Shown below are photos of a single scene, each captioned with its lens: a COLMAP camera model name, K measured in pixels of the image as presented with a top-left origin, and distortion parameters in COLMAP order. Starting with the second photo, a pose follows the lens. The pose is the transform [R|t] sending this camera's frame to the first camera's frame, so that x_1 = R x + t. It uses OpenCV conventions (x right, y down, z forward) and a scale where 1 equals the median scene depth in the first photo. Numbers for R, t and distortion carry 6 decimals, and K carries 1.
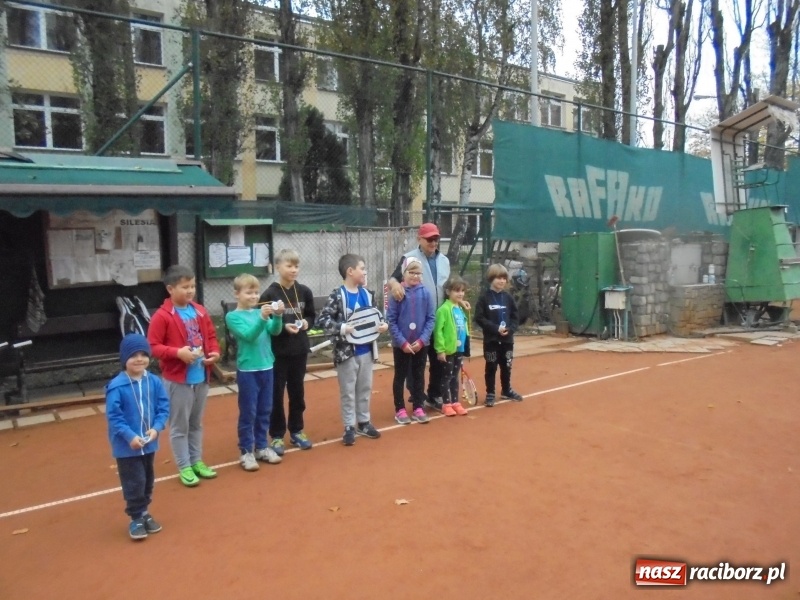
lens RADIAL K [[600.0, 0, 404.3], [0, 600.0, 291.6], [0, 0, 1]] dist [-0.145483, 0.139451]
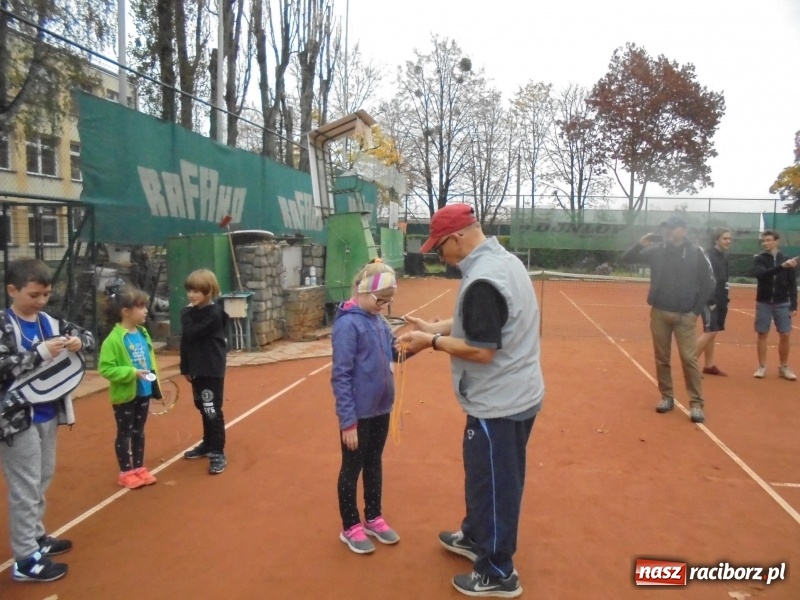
lens RADIAL K [[600.0, 0, 404.3], [0, 600.0, 291.6], [0, 0, 1]] dist [-0.145483, 0.139451]
pose [[0.718469, -0.044597, 0.694128, -0.088280], [0.051264, 0.998623, 0.011099, -0.007460], [-0.693668, 0.027610, 0.719766, 0.156876]]
